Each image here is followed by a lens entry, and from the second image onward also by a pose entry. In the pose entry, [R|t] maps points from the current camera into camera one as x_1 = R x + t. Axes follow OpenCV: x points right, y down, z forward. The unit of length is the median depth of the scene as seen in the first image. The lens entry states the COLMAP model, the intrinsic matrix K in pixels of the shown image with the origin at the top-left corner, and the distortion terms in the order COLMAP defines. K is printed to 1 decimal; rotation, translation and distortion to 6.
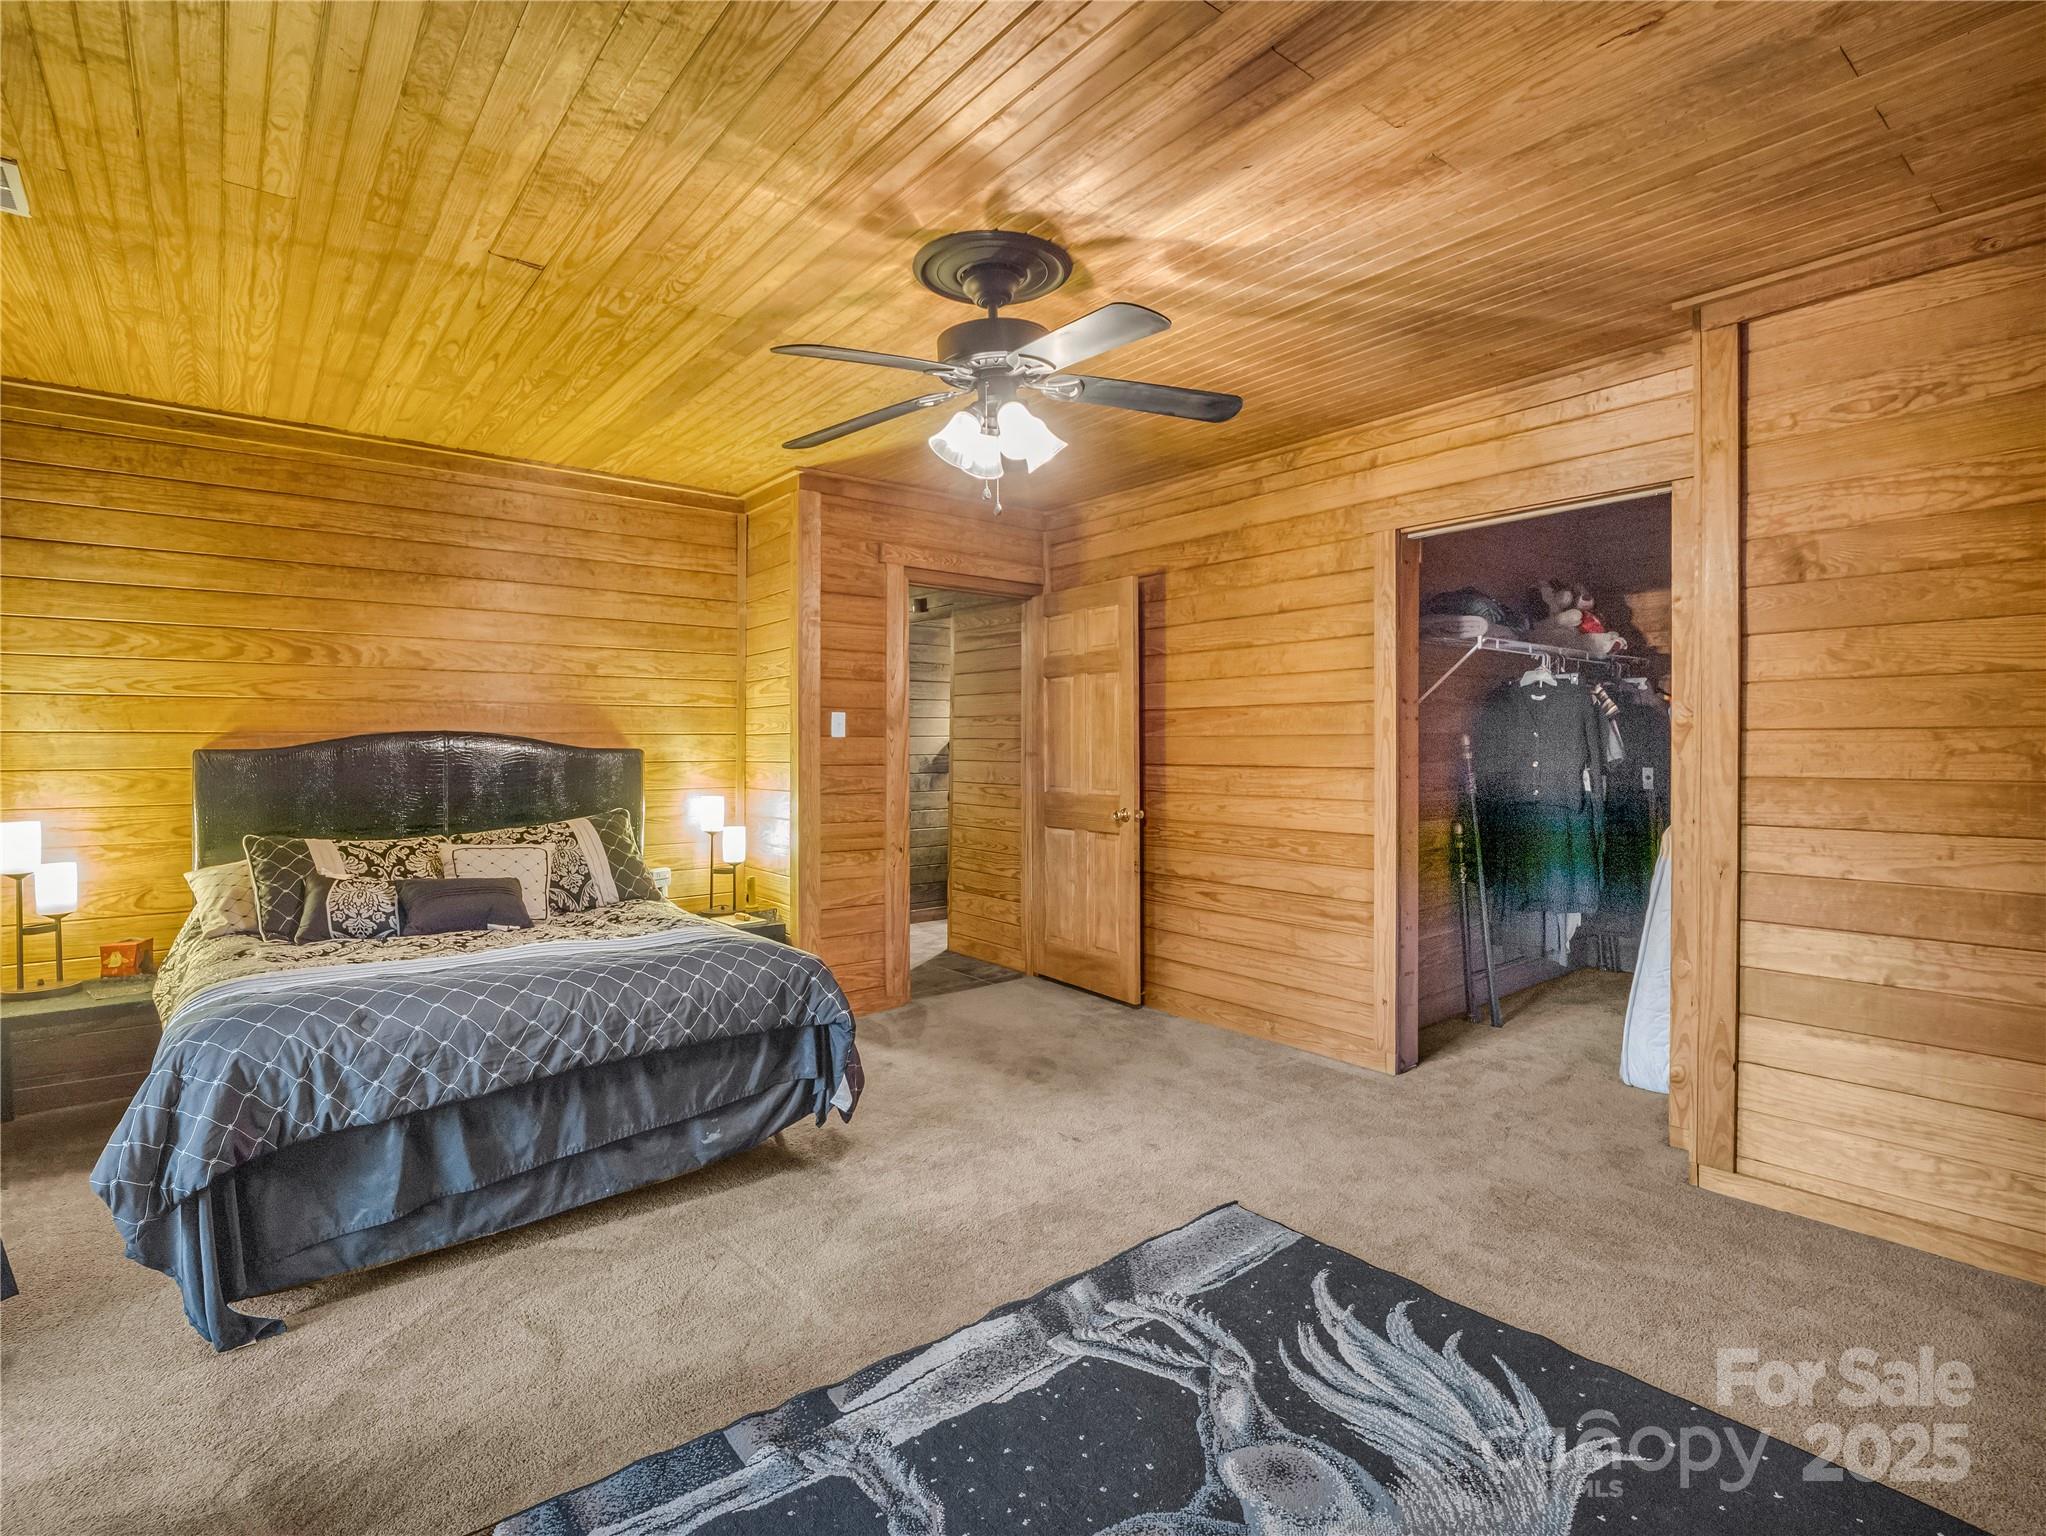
lens RADIAL K [[1008.0, 0, 1022.9], [0, 1008.0, 764.8], [0, 0, 1]] dist [-0.008885, -0.002942]
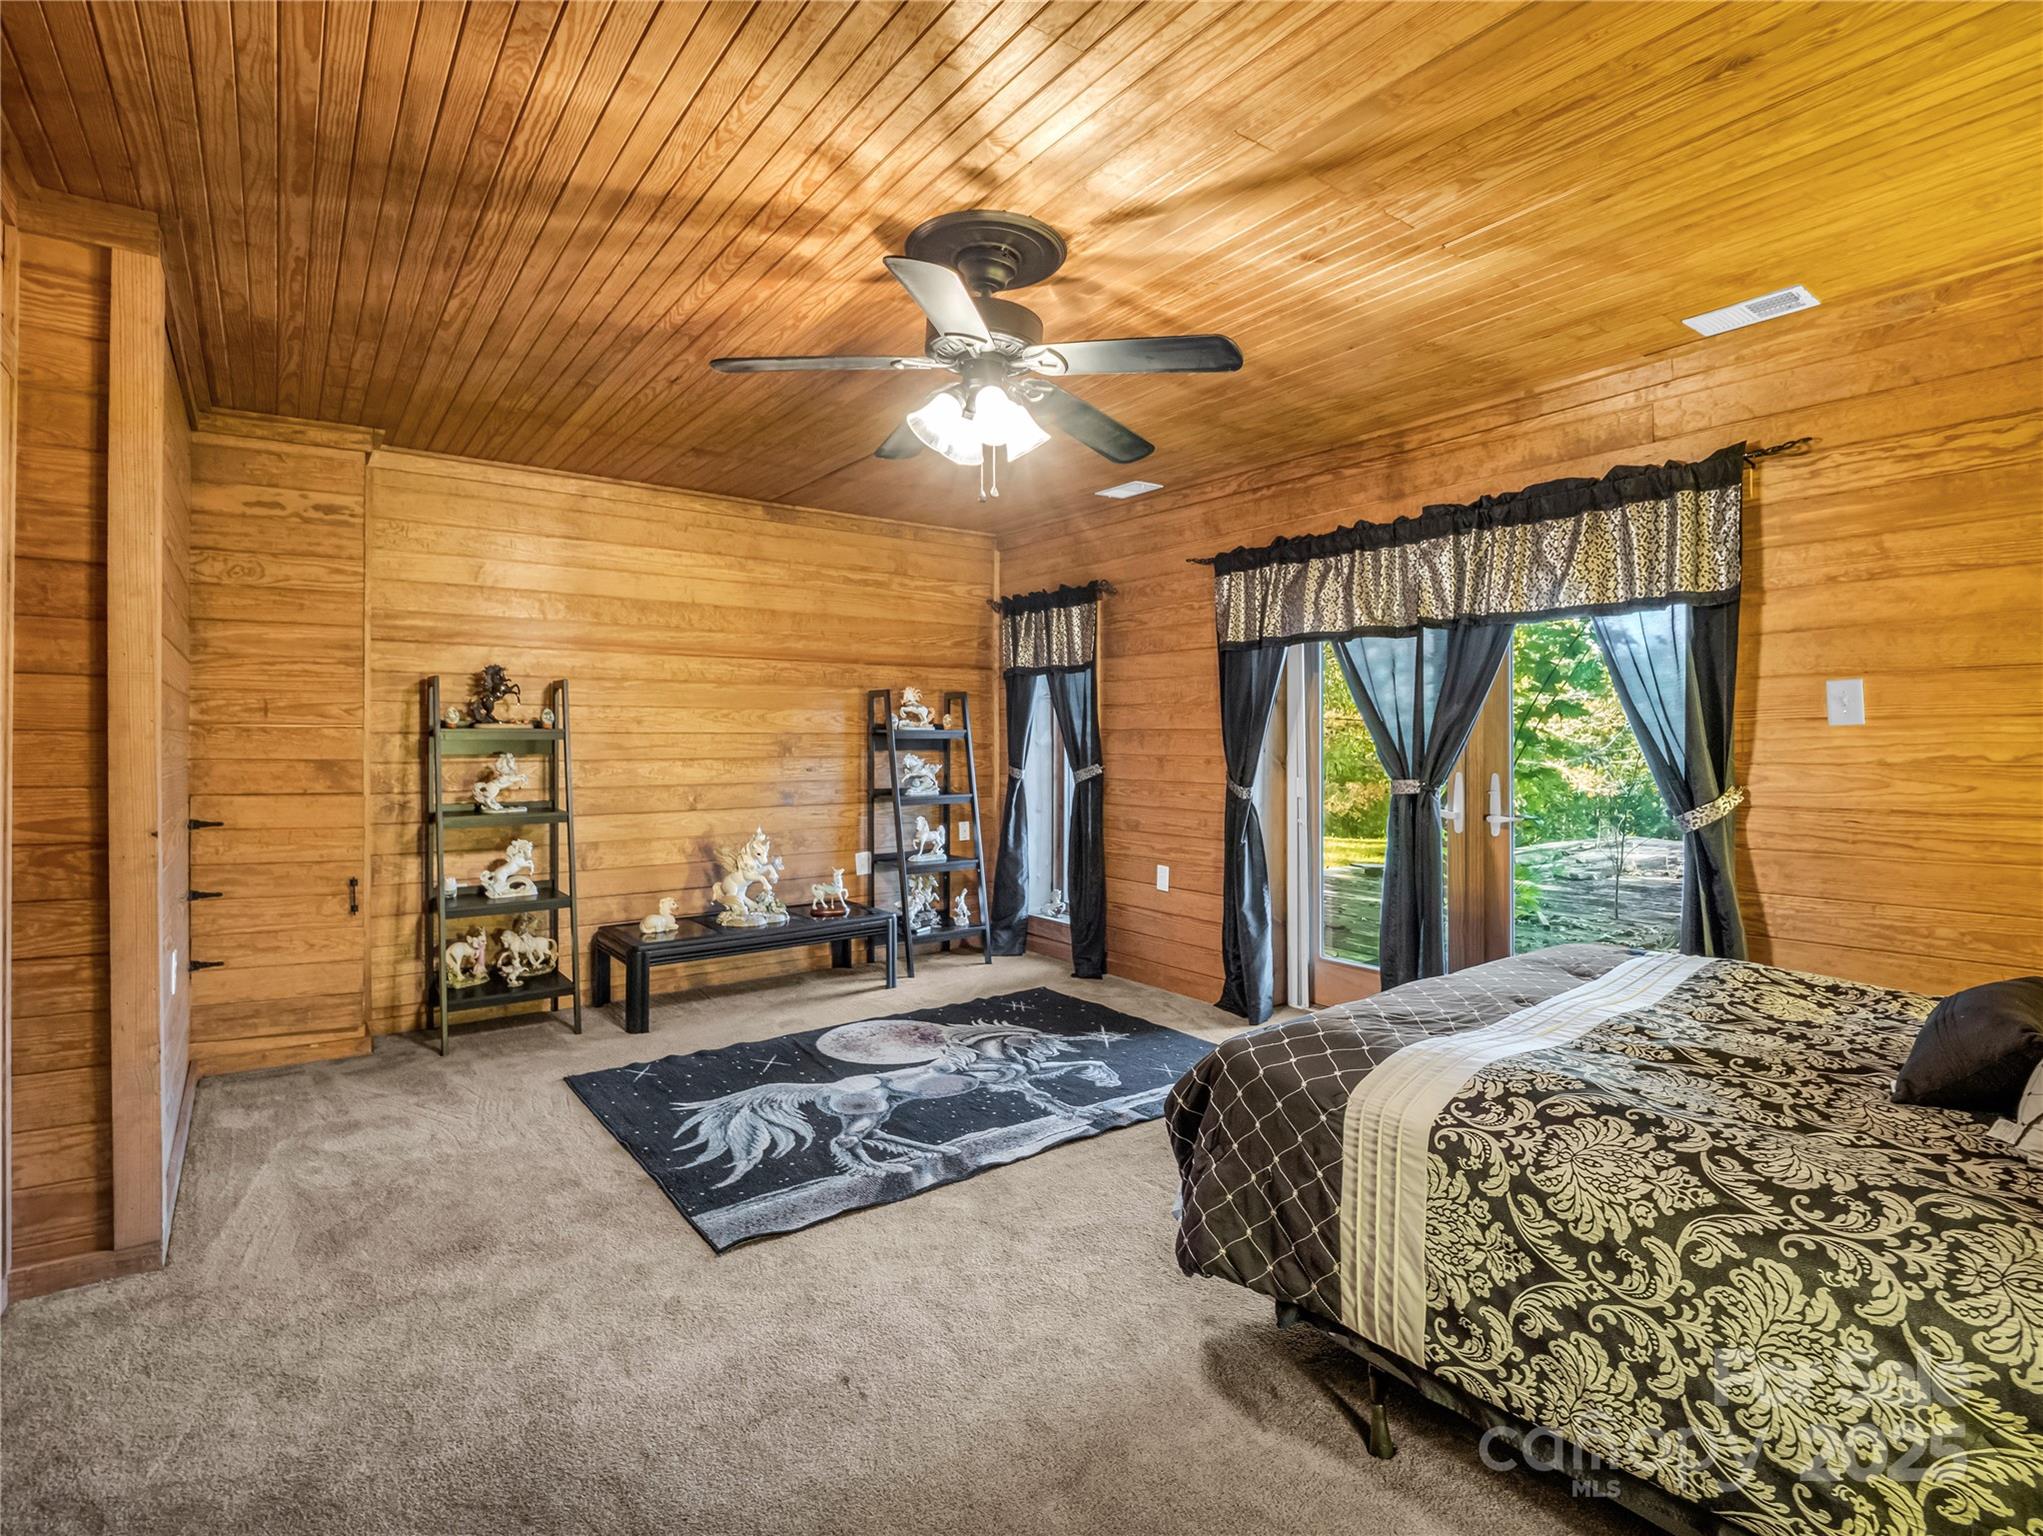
lens RADIAL K [[1006.5, 0, 1022.0], [0, 1006.5, 752.3], [0, 0, 1]] dist [-0.008885, -0.002942]
pose [[-0.999412, 0.007356, 0.033502, -0.115182], [0.007913, 0.999832, 0.016525, -0.023575], [-0.033374, 0.016780, -0.999302, 2.433294]]
